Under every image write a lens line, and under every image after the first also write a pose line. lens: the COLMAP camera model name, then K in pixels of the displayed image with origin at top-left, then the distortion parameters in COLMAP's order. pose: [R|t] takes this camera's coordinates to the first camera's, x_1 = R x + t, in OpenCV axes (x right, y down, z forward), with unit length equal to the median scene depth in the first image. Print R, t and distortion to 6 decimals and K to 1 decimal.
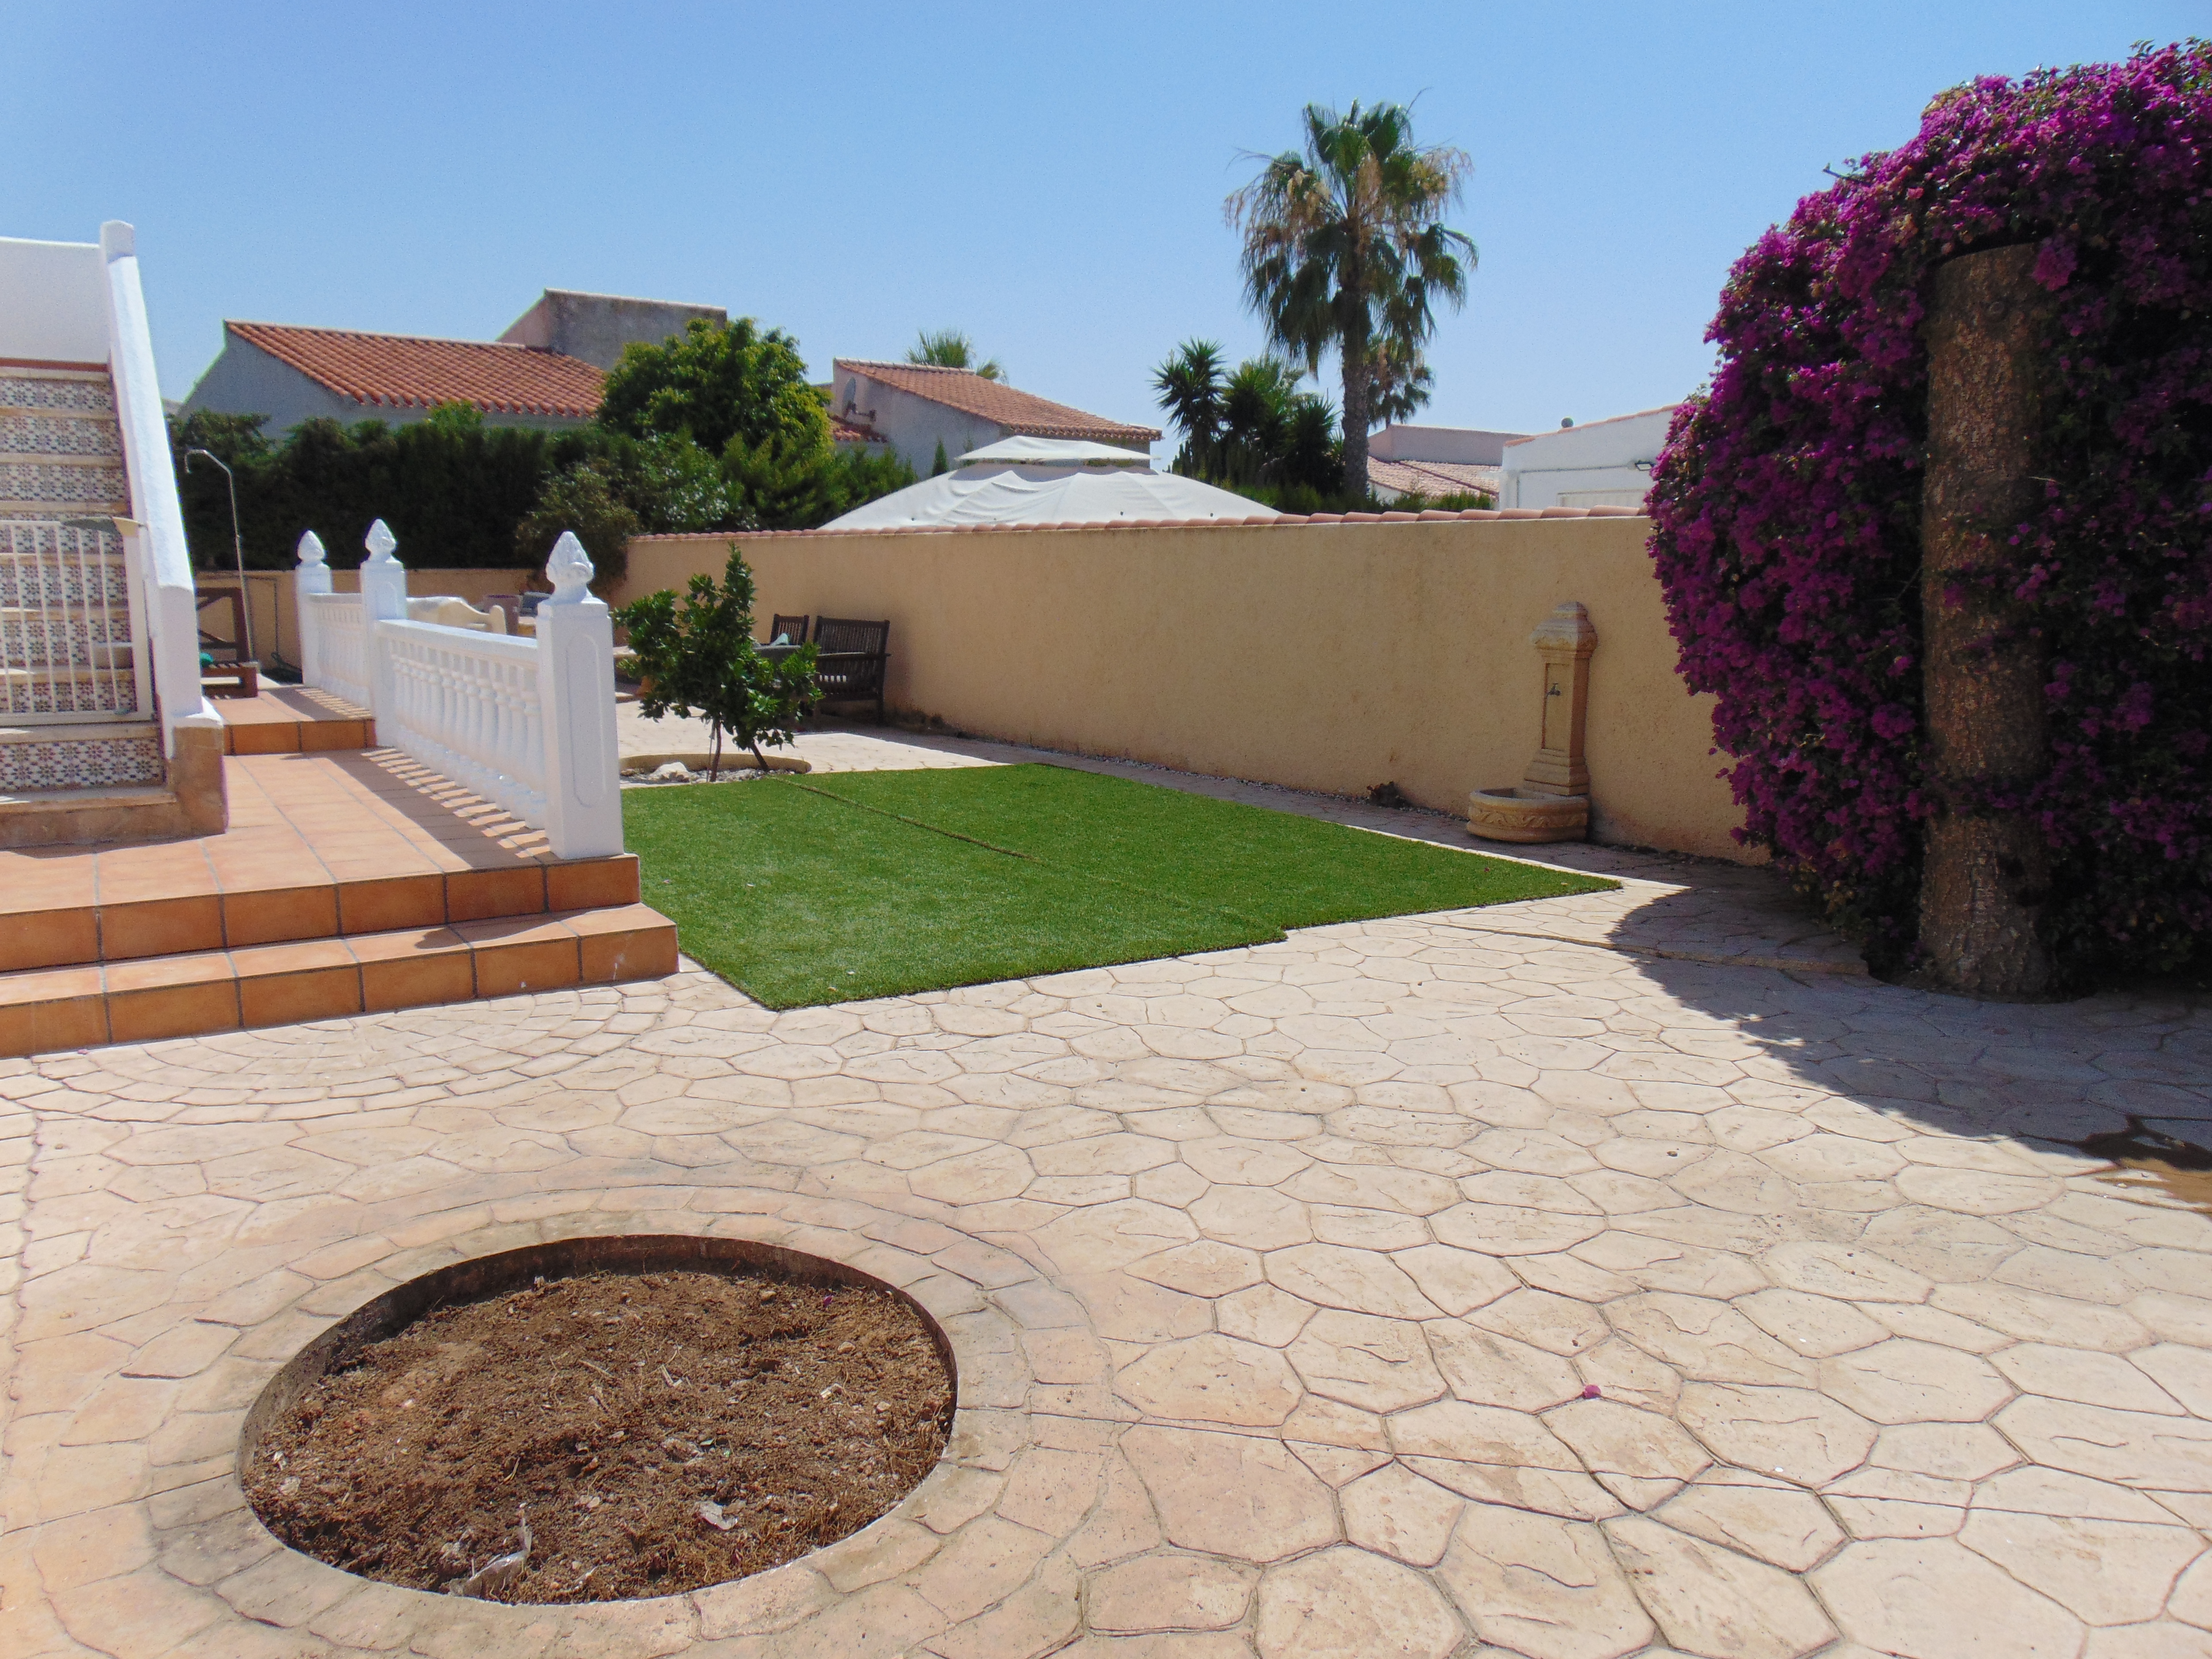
lens RADIAL K [[1670.1, 0, 1084.7], [0, 1670.1, 830.7], [0, 0, 1]] dist [-0.020287, 0.053901]
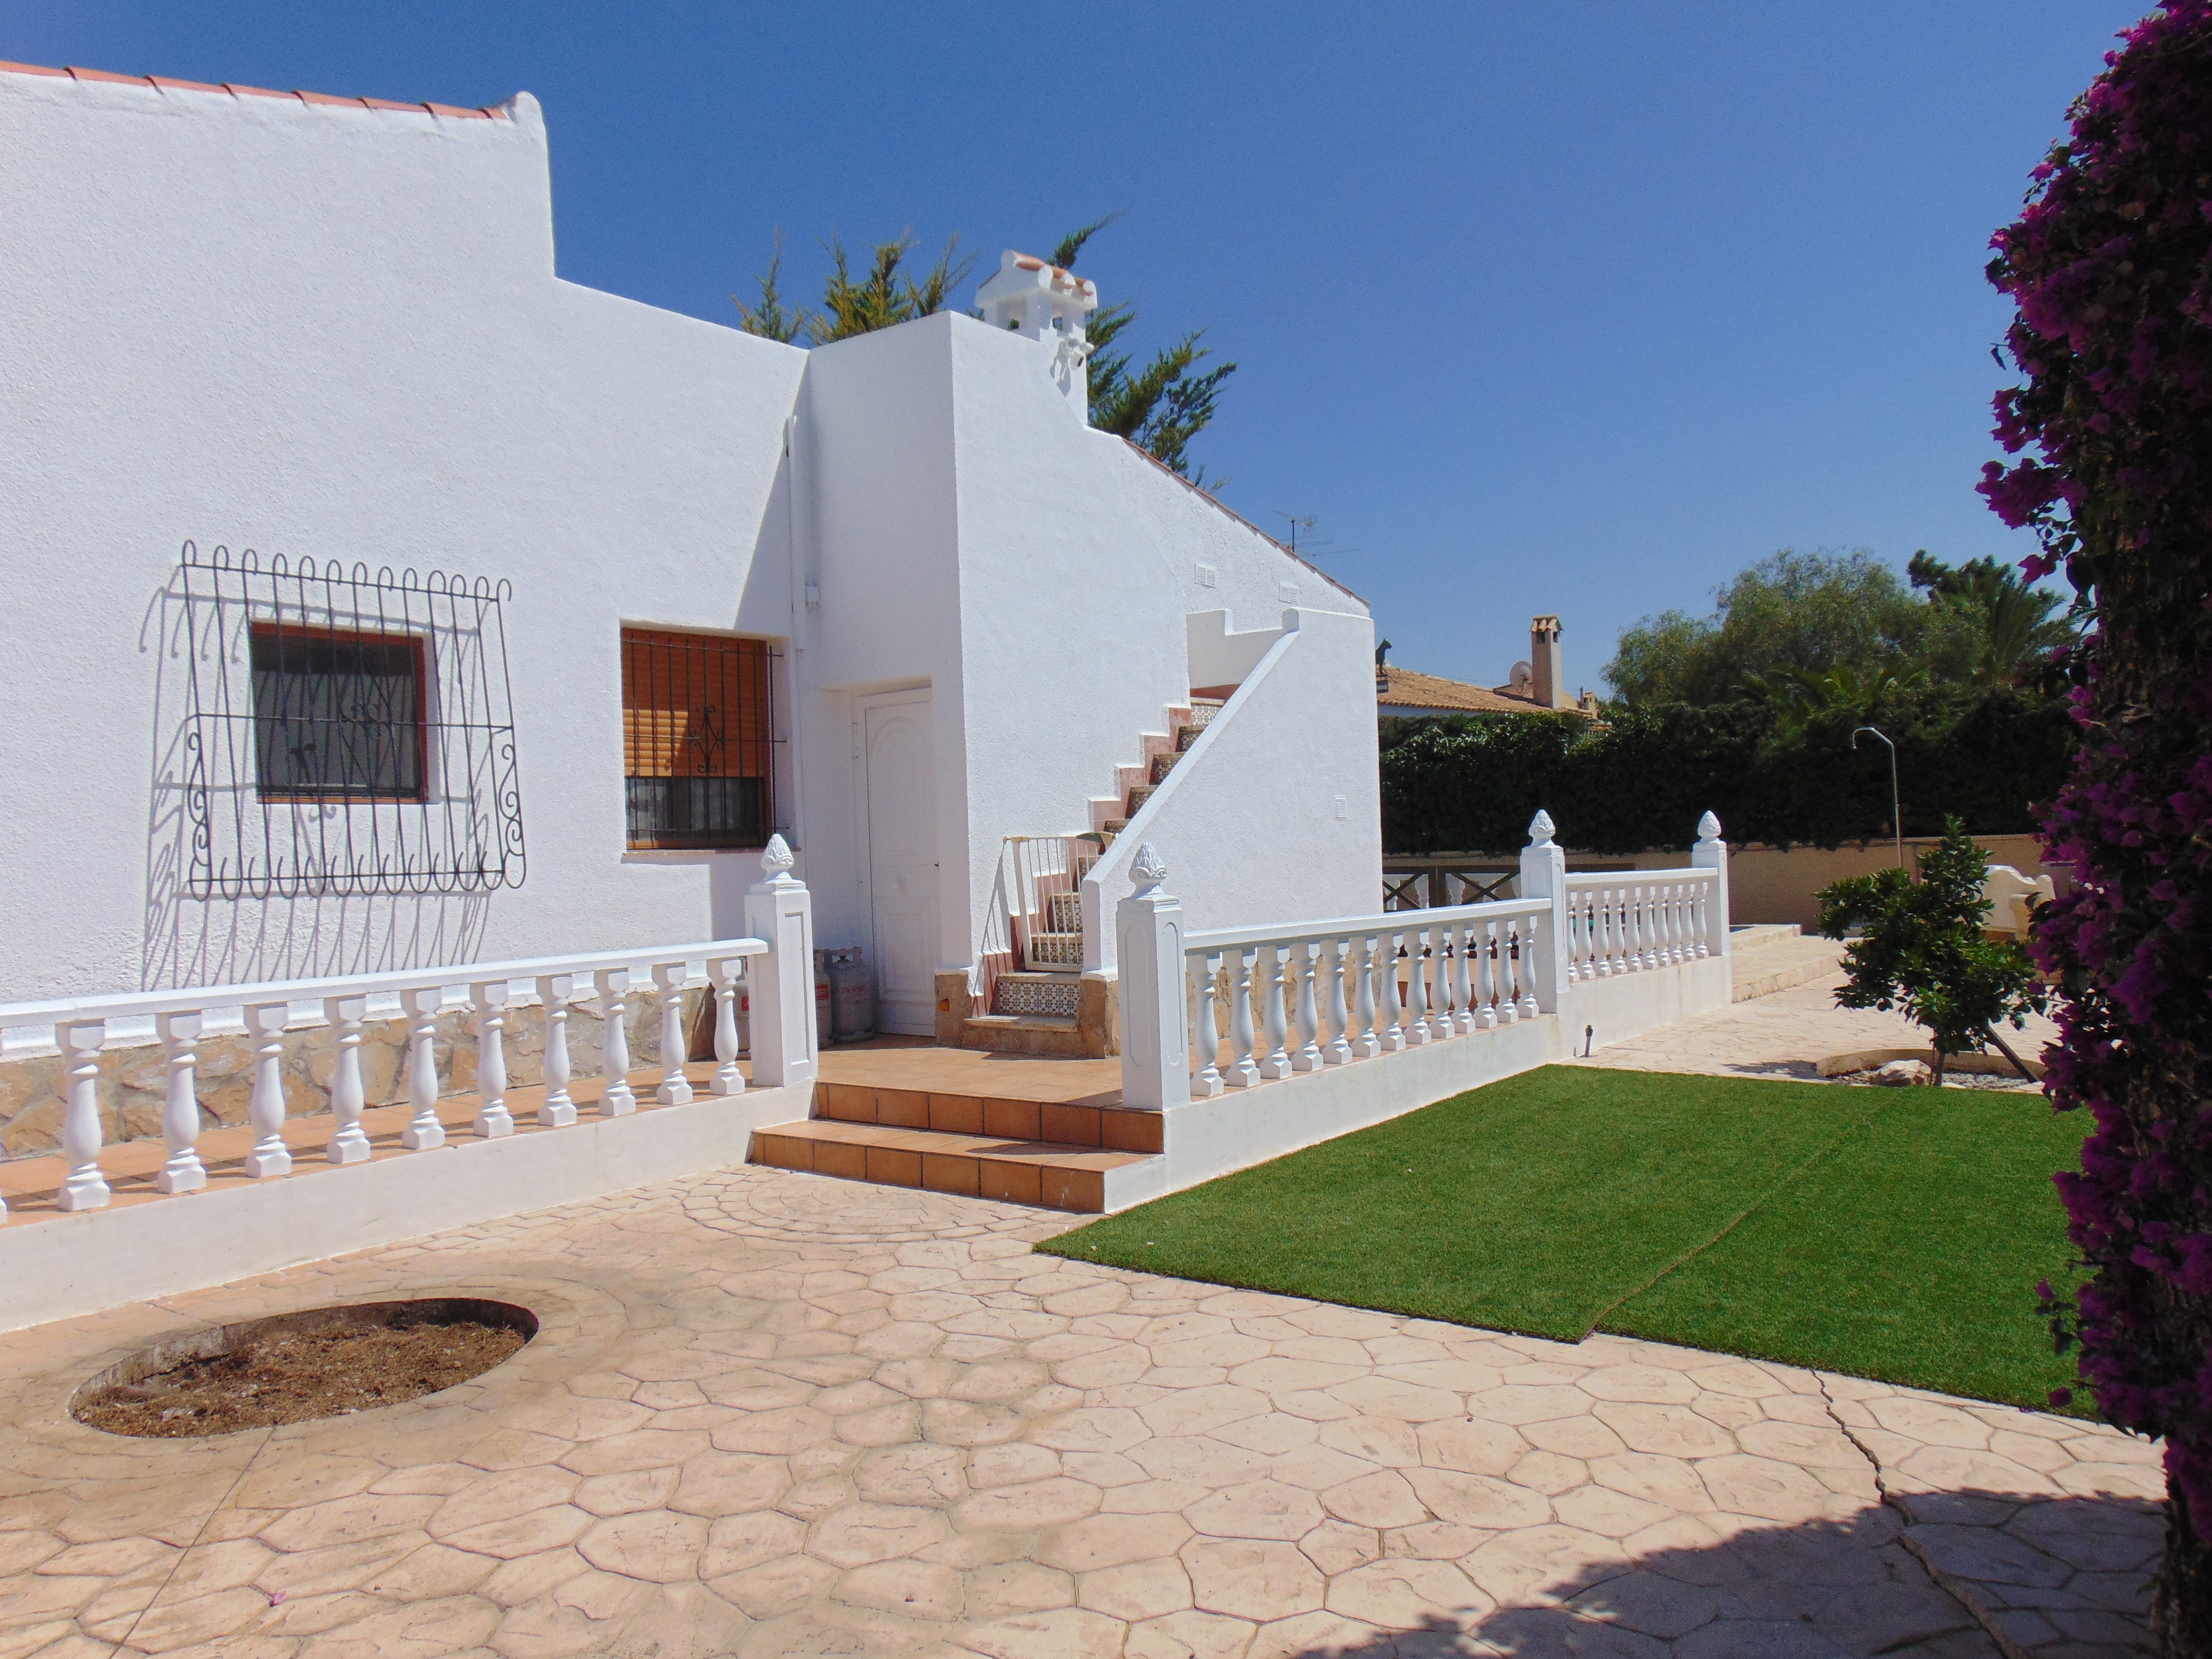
lens RADIAL K [[1670.1, 0, 1094.2], [0, 1670.1, 832.0], [0, 0, 1]] dist [-0.020287, 0.053901]
pose [[0.362786, -0.017599, -0.931706, 0.971294], [-0.119422, 0.990700, -0.065214, -0.117955], [0.924189, 0.134925, 0.357310, 0.611419]]
